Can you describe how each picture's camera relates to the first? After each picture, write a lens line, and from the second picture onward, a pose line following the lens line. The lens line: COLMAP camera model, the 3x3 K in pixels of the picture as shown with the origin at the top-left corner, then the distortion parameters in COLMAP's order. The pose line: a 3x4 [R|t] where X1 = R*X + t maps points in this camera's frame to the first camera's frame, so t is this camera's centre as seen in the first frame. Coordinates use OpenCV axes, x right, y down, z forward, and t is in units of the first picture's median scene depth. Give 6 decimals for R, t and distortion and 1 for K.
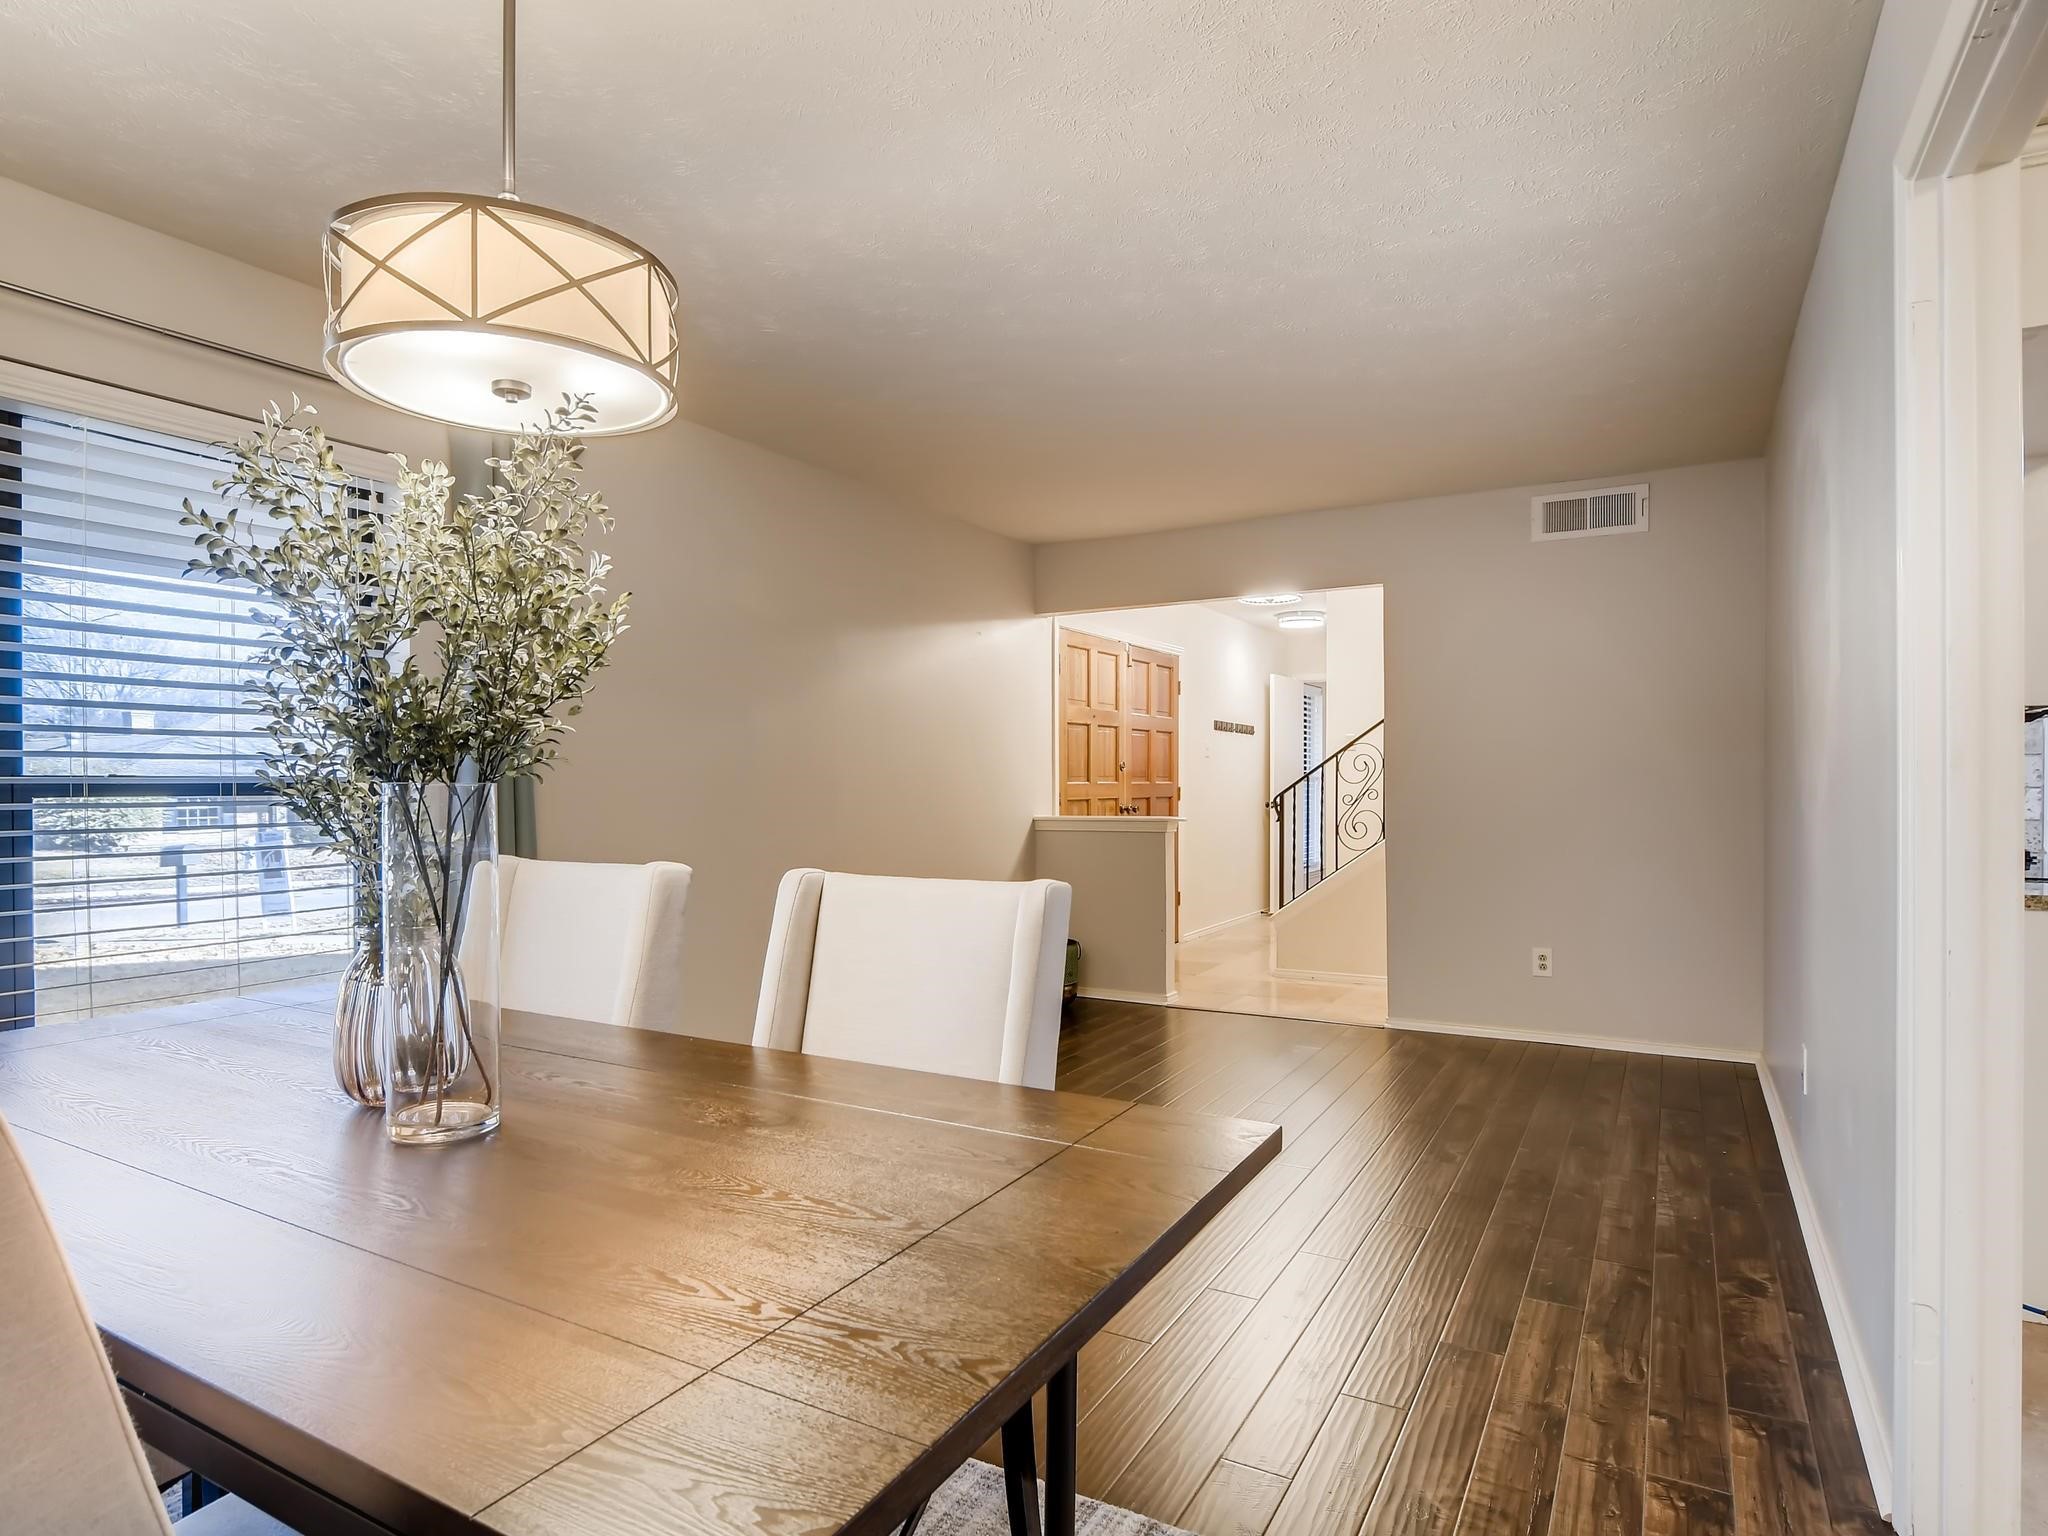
lens RADIAL K [[1153.0, 0, 1024.0], [0, 1153.0, 768.0], [0, 0, 1]] dist [-0.003237, -0.001483]
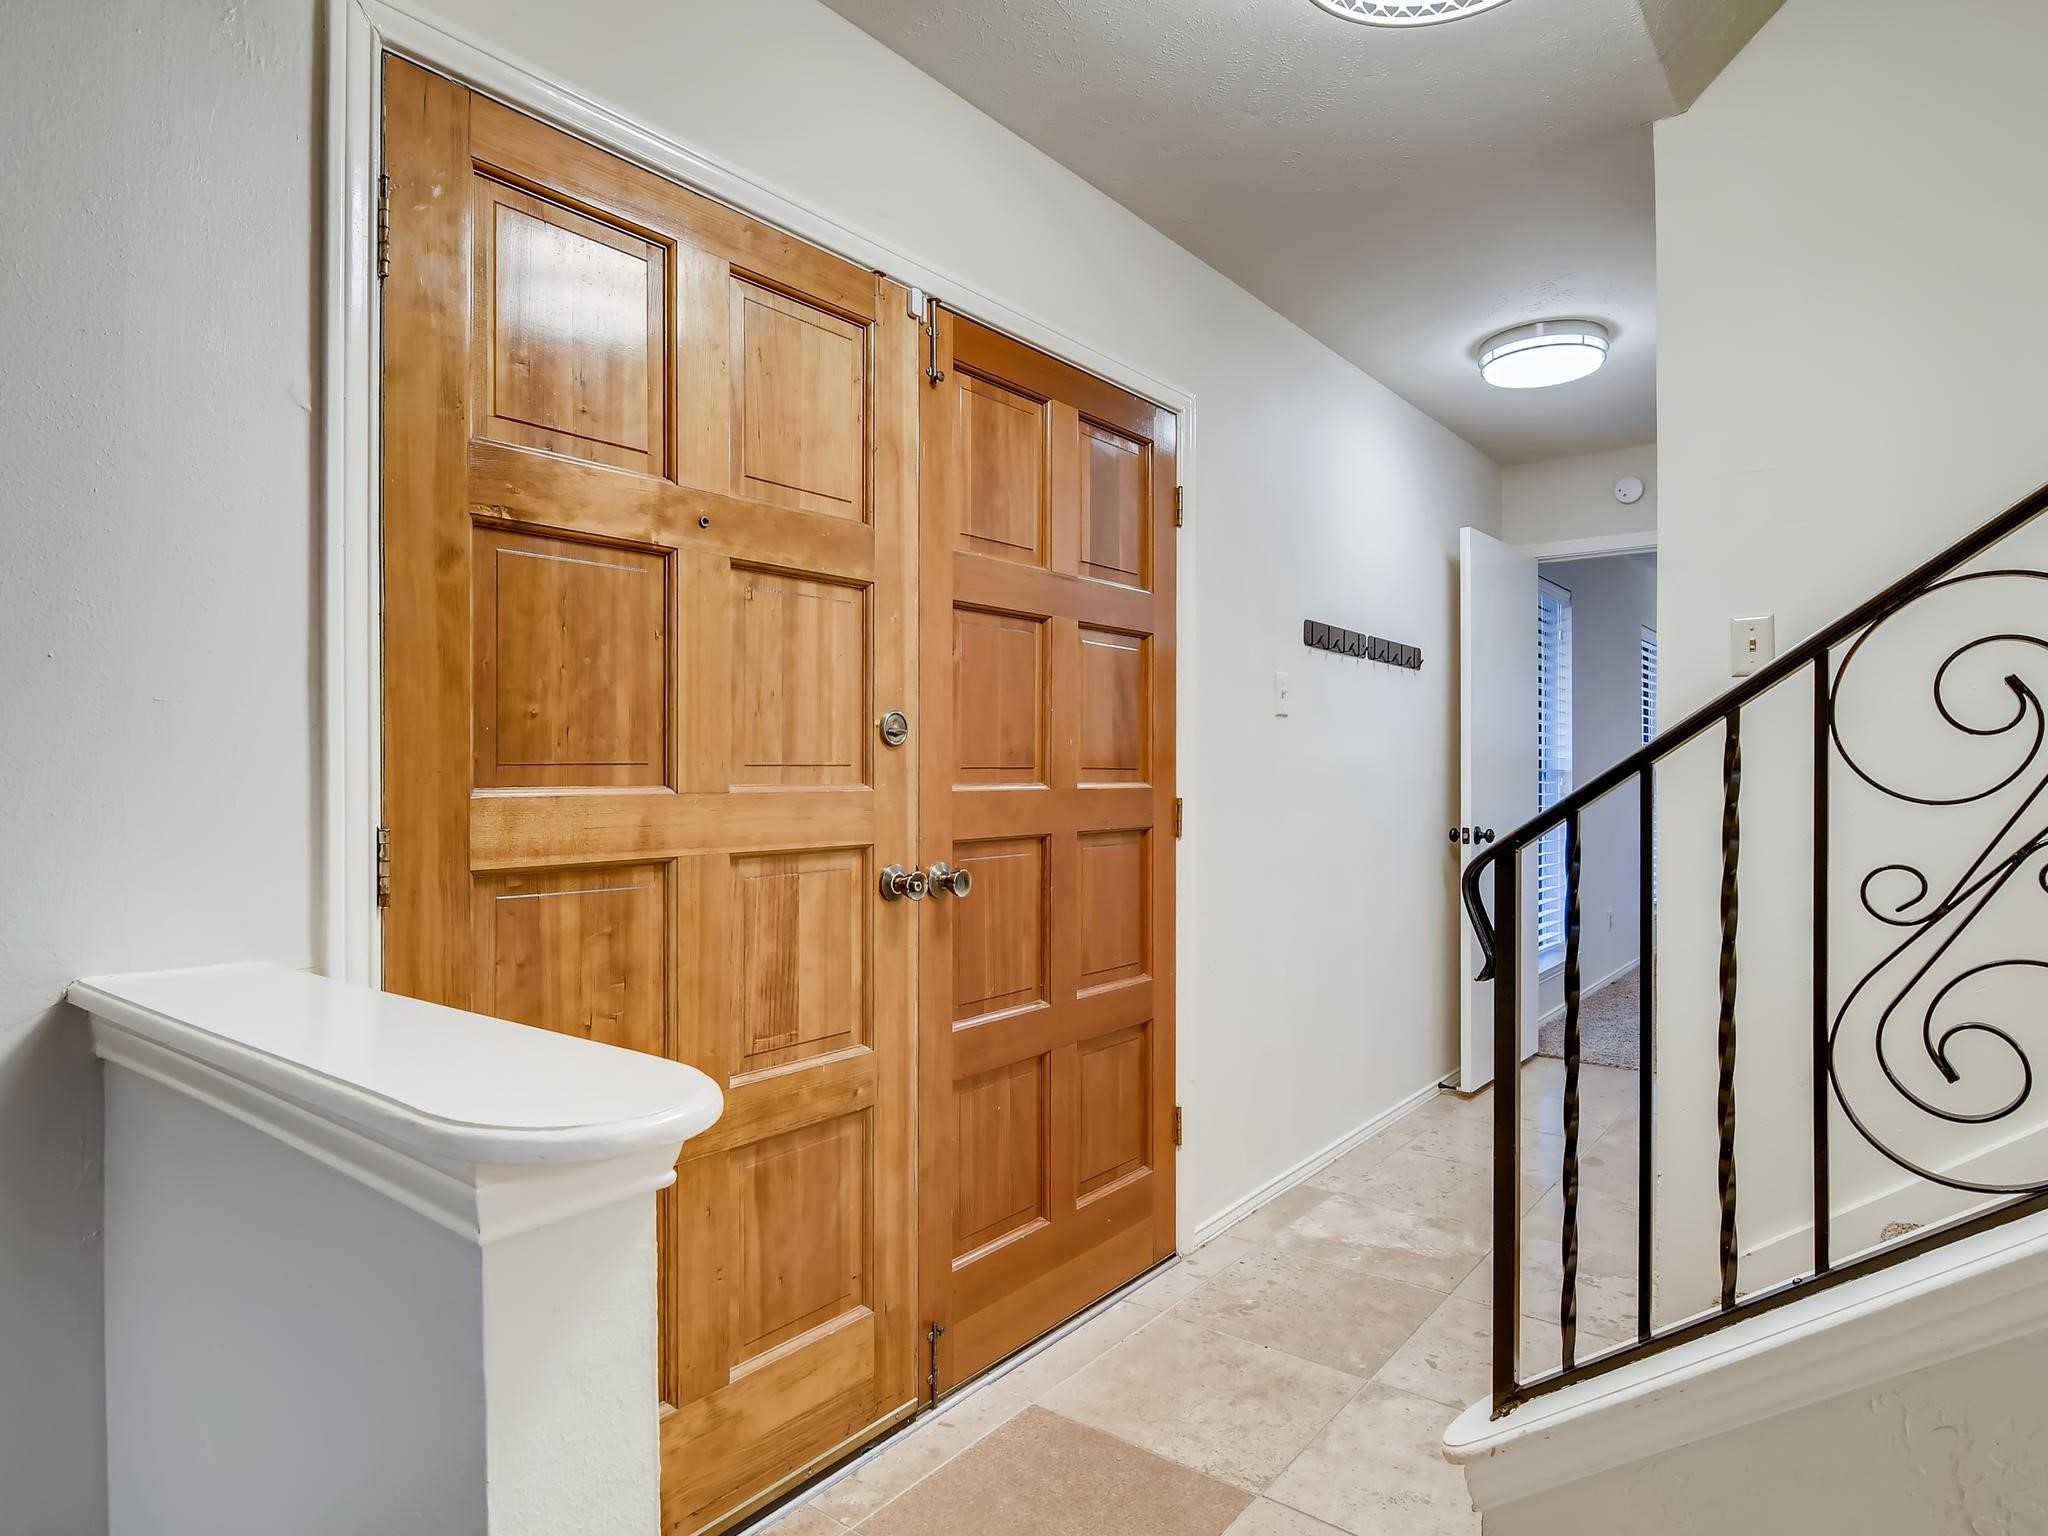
lens RADIAL K [[1153.0, 0, 1024.0], [0, 1153.0, 768.0], [0, 0, 1]] dist [-0.003237, -0.001483]
pose [[0.988038, 0.000289, -0.154209, 0.173480], [0.000910, 0.999970, 0.007704, 0.006187], [0.154206, -0.007752, 0.988008, 0.798933]]
